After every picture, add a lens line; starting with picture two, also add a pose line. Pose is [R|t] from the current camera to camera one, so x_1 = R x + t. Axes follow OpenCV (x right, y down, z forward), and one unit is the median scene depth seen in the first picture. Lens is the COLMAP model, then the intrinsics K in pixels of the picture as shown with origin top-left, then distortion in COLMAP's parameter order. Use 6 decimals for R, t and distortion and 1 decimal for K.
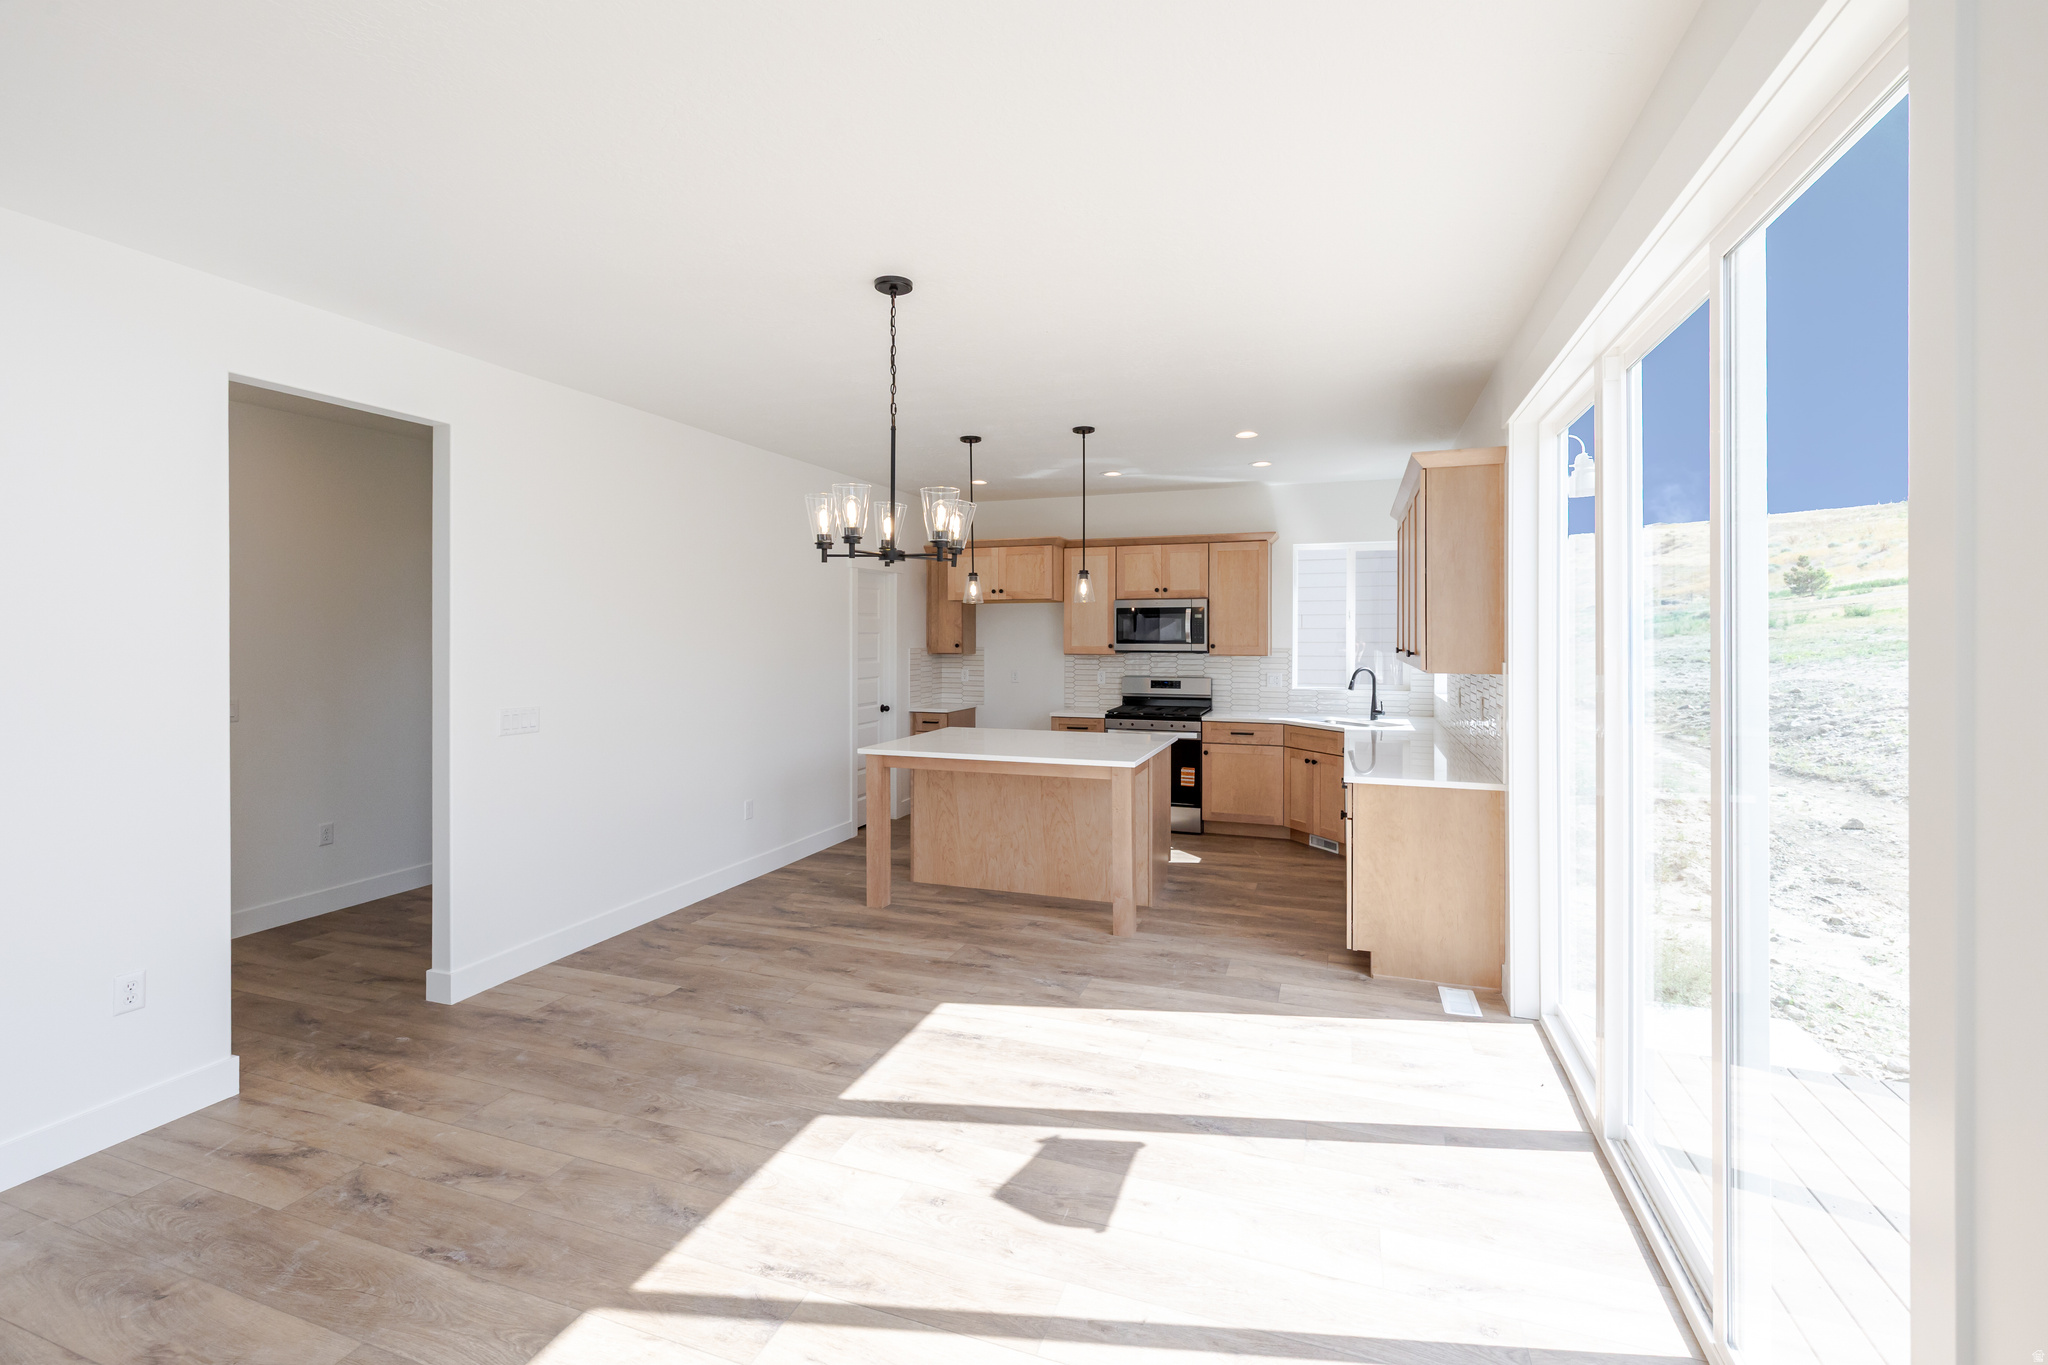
lens RADIAL K [[892.0, 0, 1043.6], [0, 892.0, 634.7], [0, 0, 1]] dist [0.001927, 0.000214]
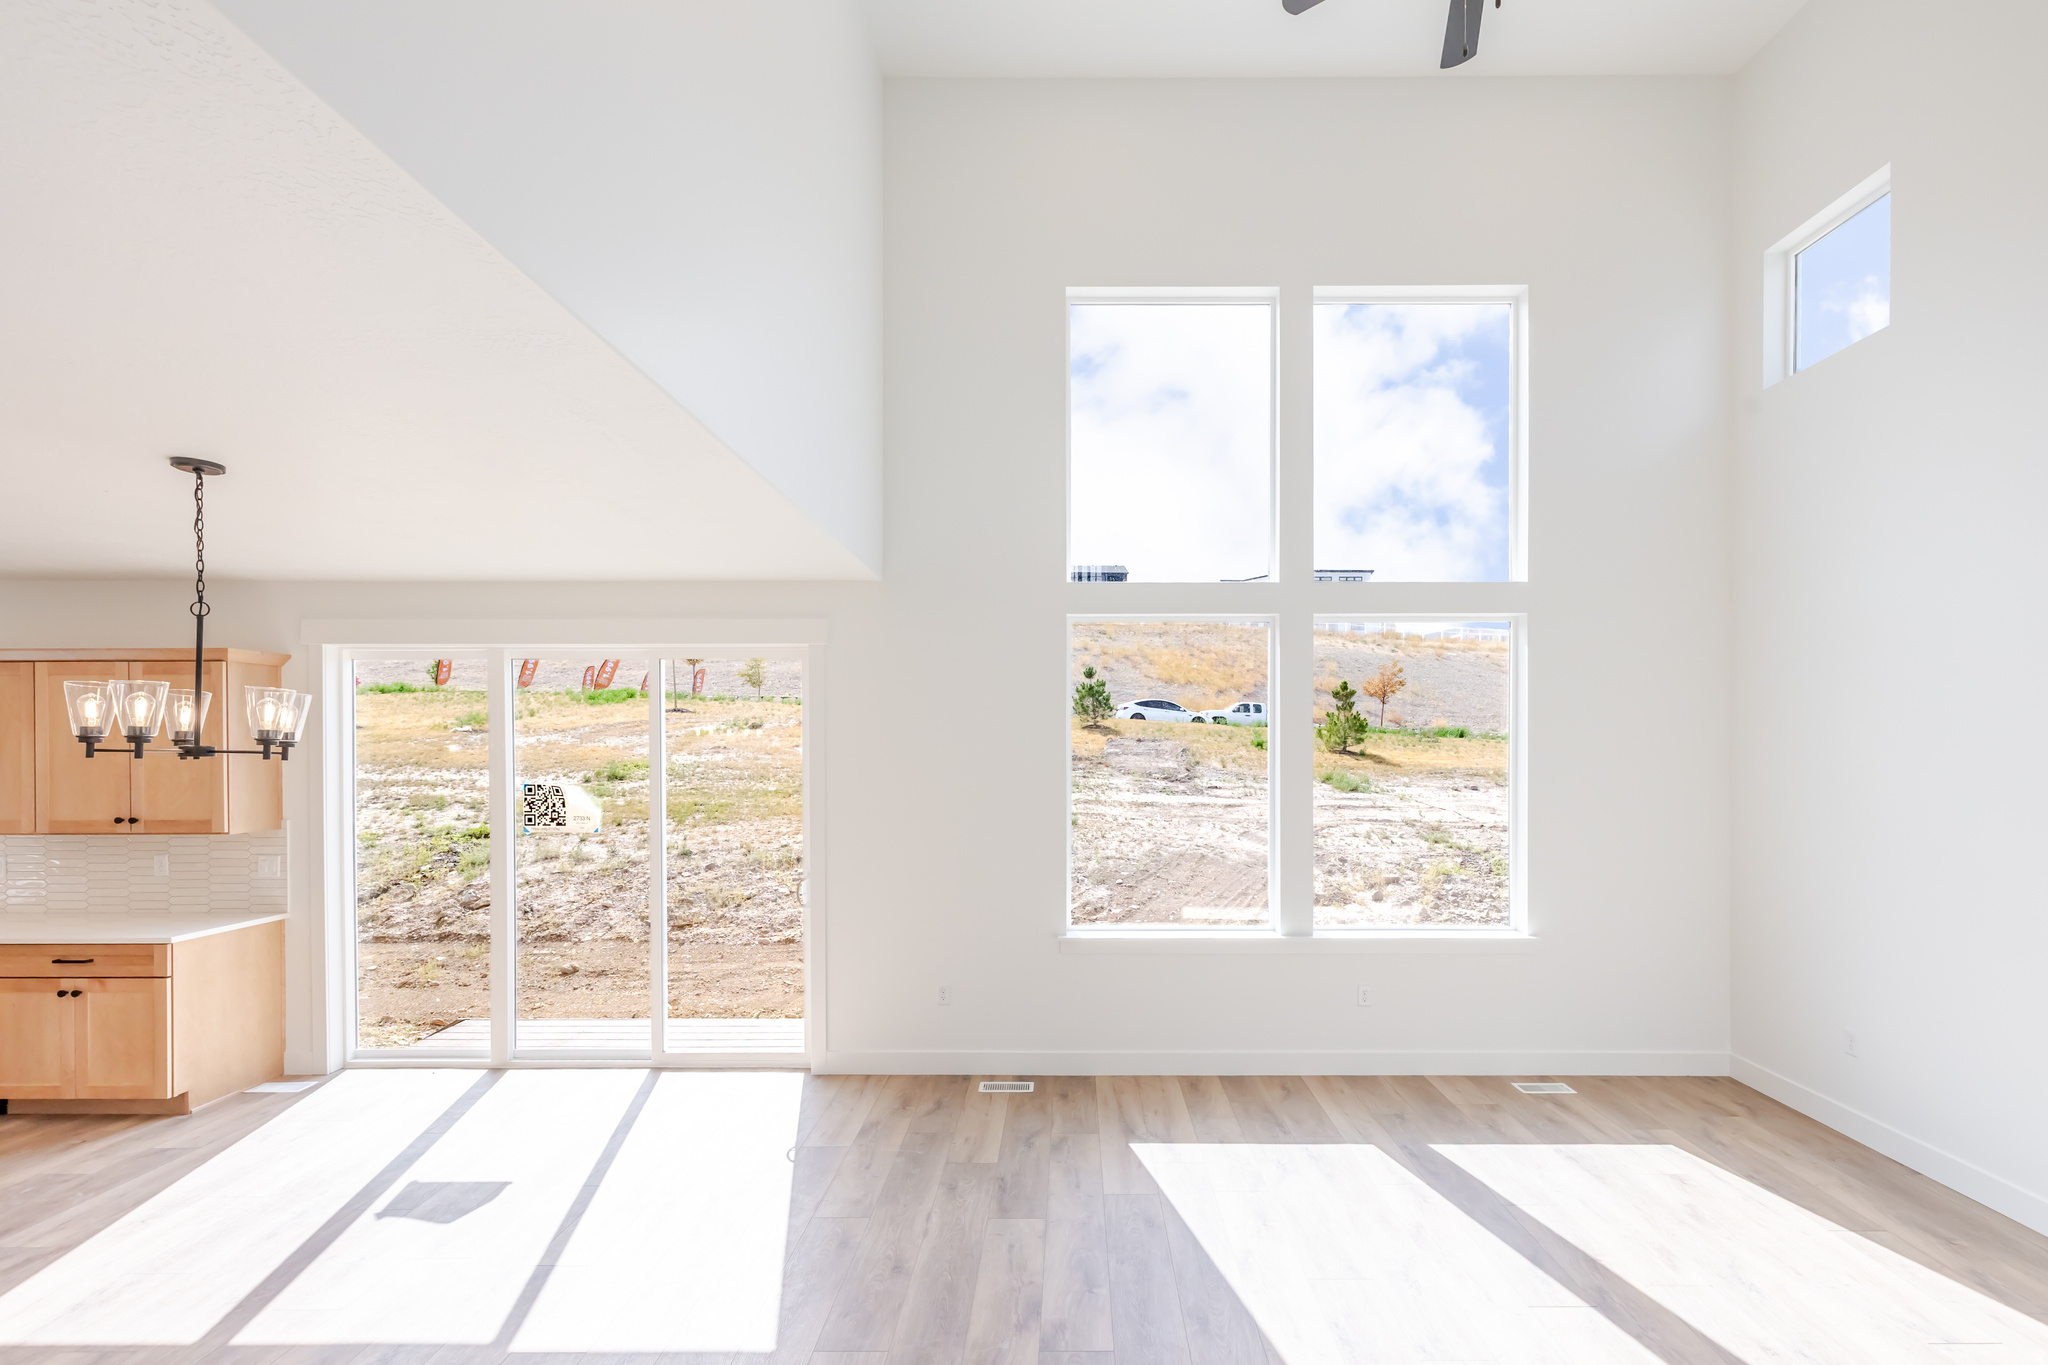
lens RADIAL K [[877.2, 0, 1051.9], [0, 877.2, 736.6], [0, 0, 1]] dist [0.001023, 0.000191]
pose [[-0.315156, 0.012200, 0.948962, -1.089100], [0.002863, 0.999925, -0.011904, -0.073422], [-0.949036, -0.001035, -0.315167, 0.353054]]
